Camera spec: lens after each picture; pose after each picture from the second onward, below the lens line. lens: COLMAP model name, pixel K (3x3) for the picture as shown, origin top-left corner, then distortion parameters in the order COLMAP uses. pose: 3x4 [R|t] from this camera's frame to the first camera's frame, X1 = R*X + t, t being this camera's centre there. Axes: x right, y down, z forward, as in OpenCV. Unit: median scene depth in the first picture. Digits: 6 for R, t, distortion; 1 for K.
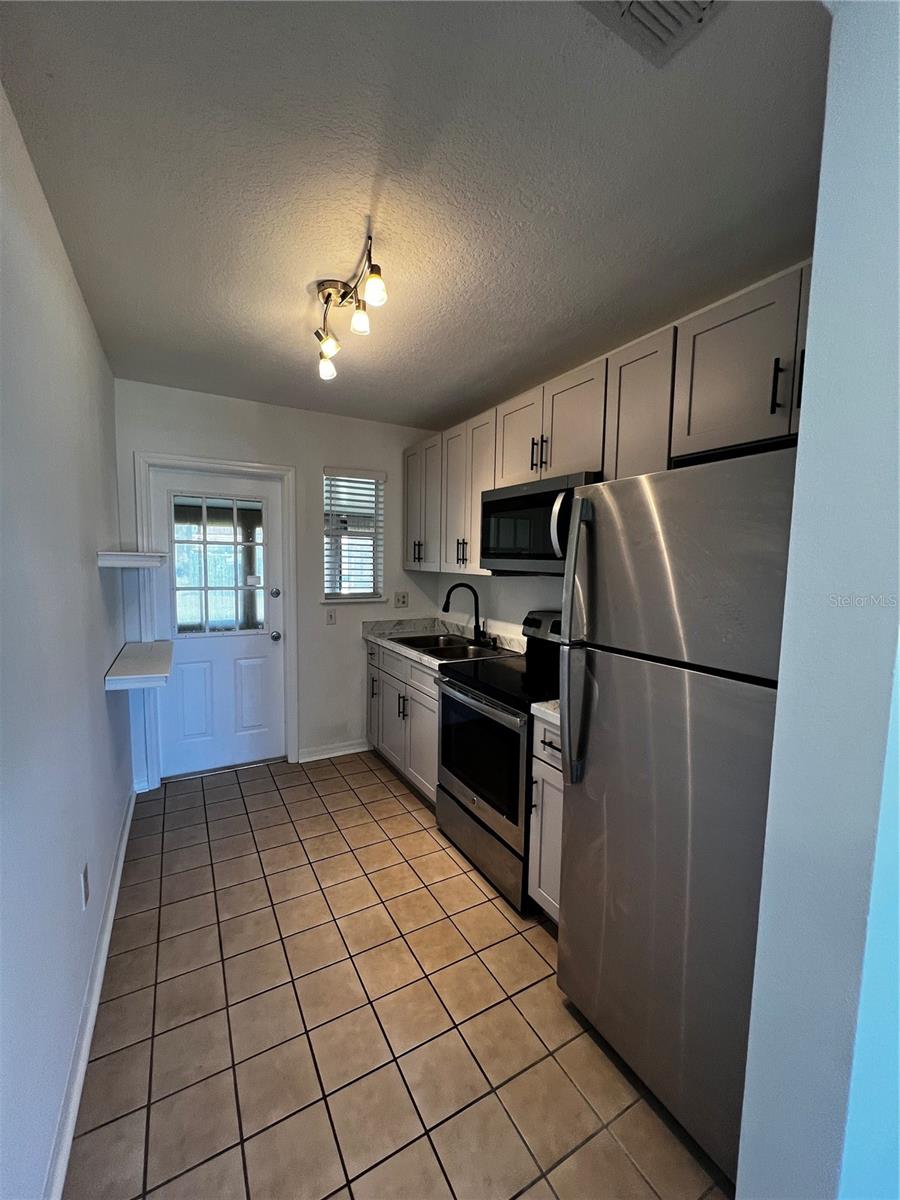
lens RADIAL K [[467.9, 0, 450.0], [0, 467.9, 600.0], [0, 0, 1]] dist [0.001594, 0.000089]
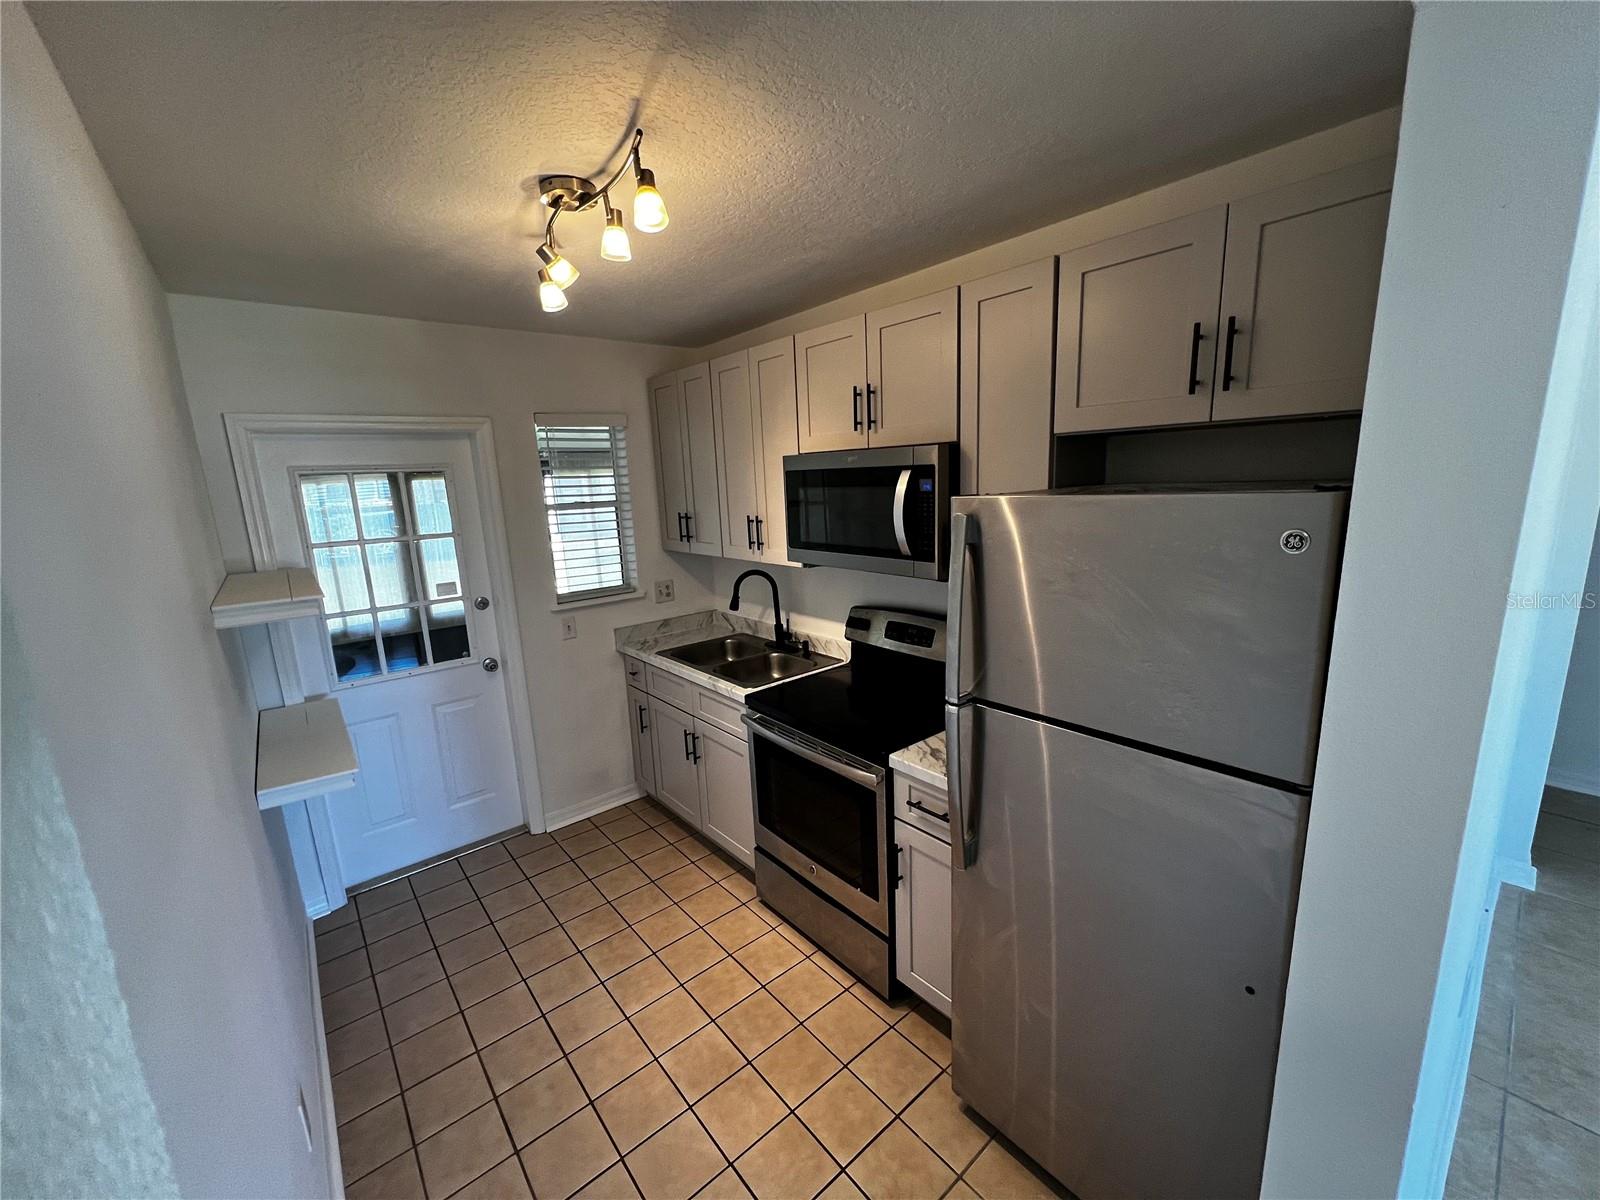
lens RADIAL K [[623.8, 0, 800.0], [0, 623.8, 600.0], [0, 0, 1]] dist [0.001594, 0.000089]
pose [[0.981815, -0.093254, 0.165358, -0.097359], [0.075148, 0.990798, 0.112571, -0.131402], [-0.174334, -0.098097, 0.979788, 0.030279]]
